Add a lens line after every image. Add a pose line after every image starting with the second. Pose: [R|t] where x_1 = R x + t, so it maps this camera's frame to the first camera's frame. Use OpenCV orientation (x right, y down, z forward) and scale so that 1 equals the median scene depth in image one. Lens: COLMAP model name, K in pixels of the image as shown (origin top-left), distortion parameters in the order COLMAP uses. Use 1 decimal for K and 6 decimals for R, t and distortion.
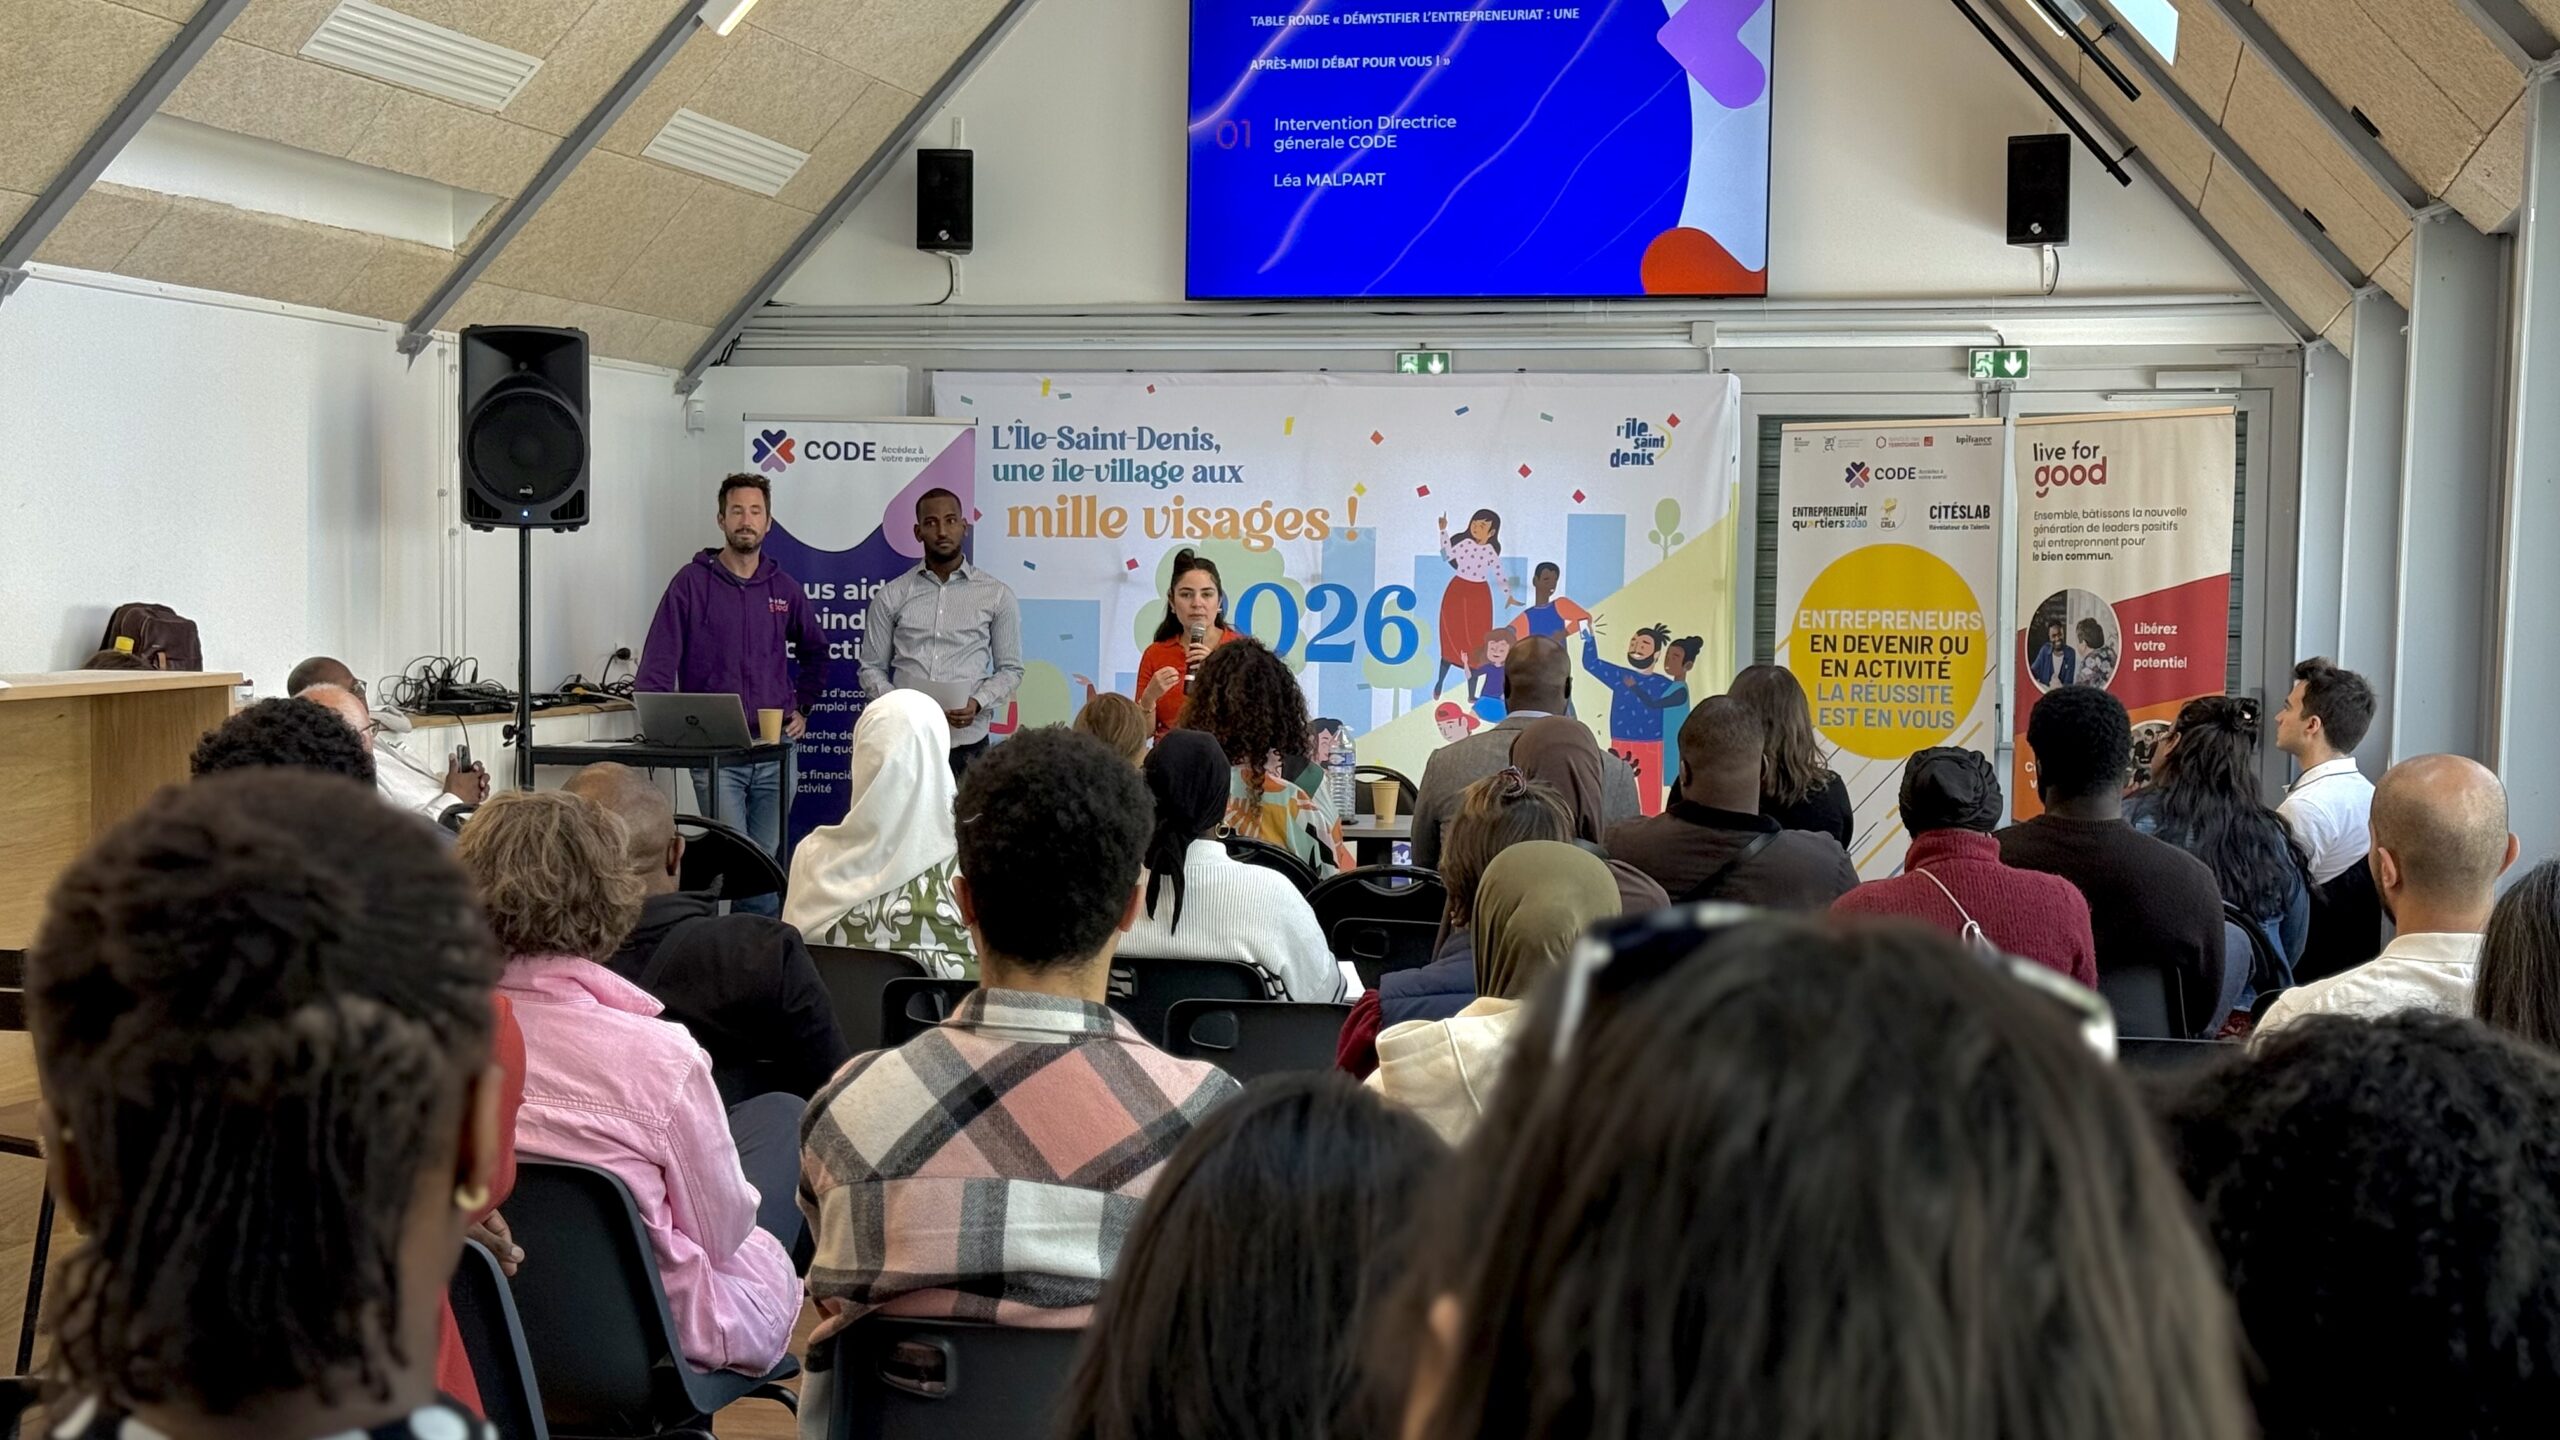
lens RADIAL K [[3288.5, 0, 1280.0], [0, 3288.5, 720.0], [0, 0, 1]] dist [0.235483, -0.780206]
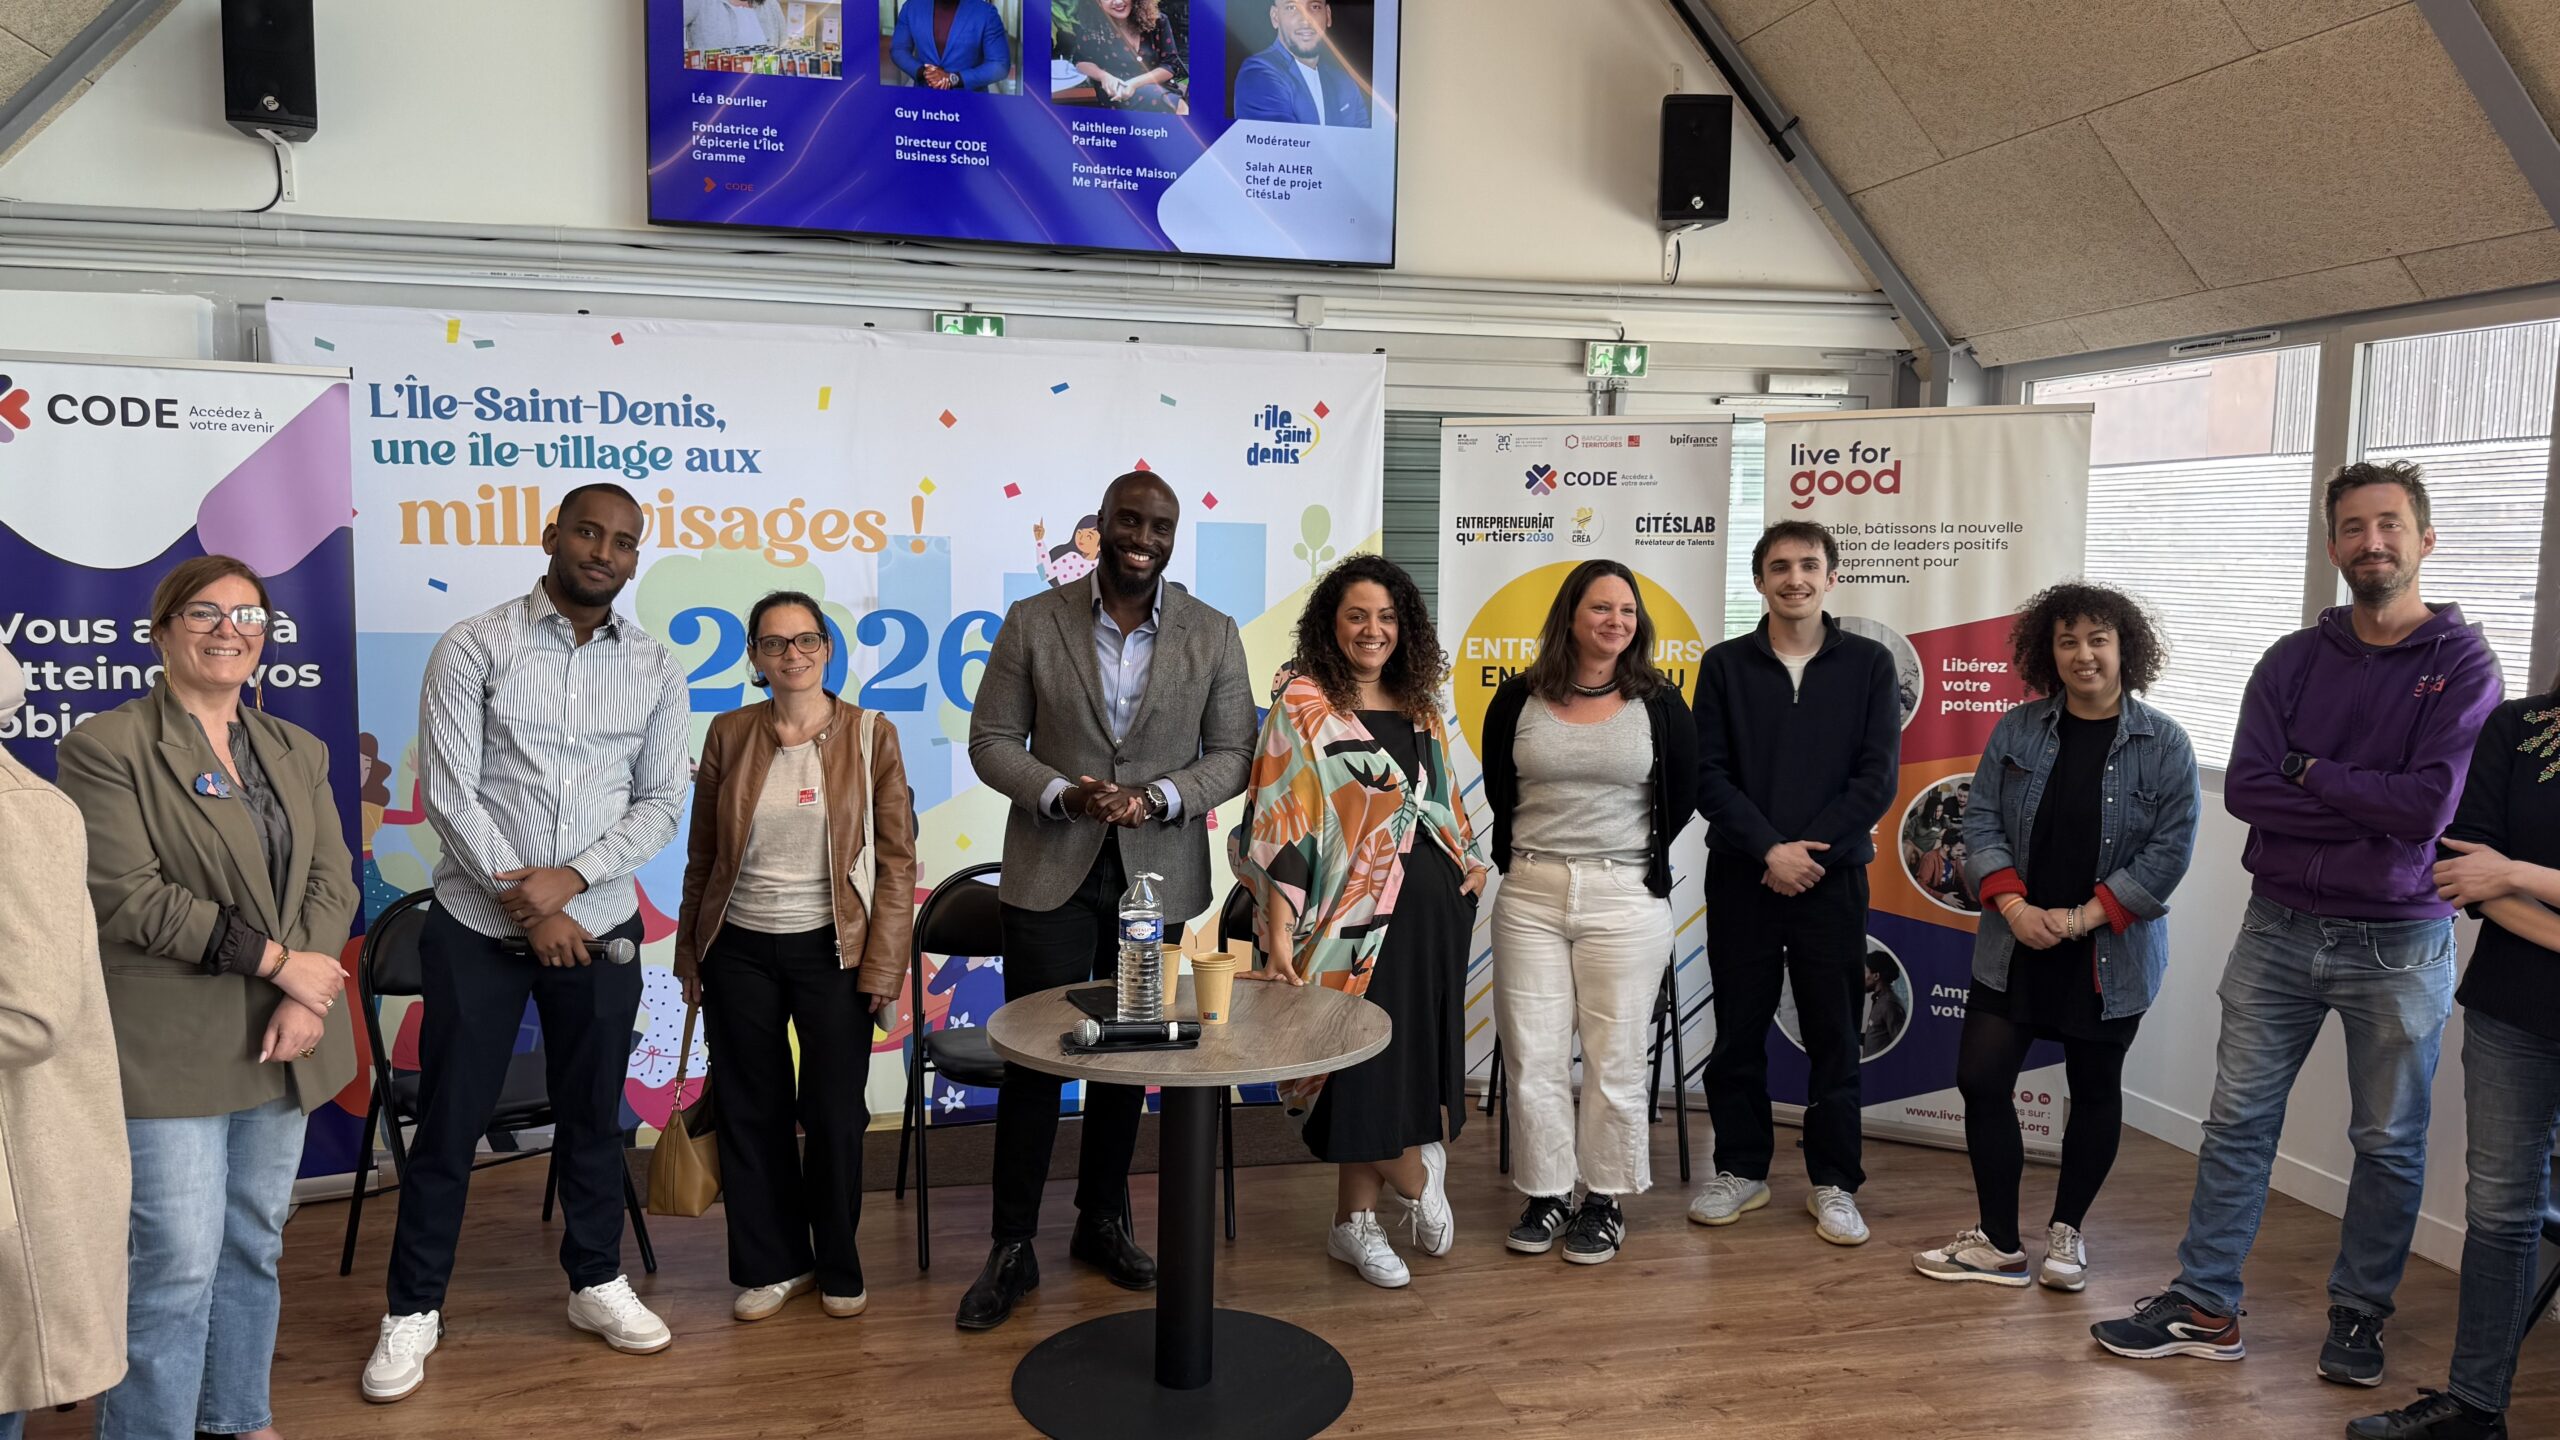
lens RADIAL K [[1806.5, 0, 1280.0], [0, 1806.5, 720.0], [0, 0, 1]] dist [0.160283, -0.255619]
pose [[0.900386, -0.041003, 0.433156, -0.088307], [0.017511, 0.998158, 0.058087, -0.038972], [-0.434740, -0.044715, 0.899445, 0.582074]]
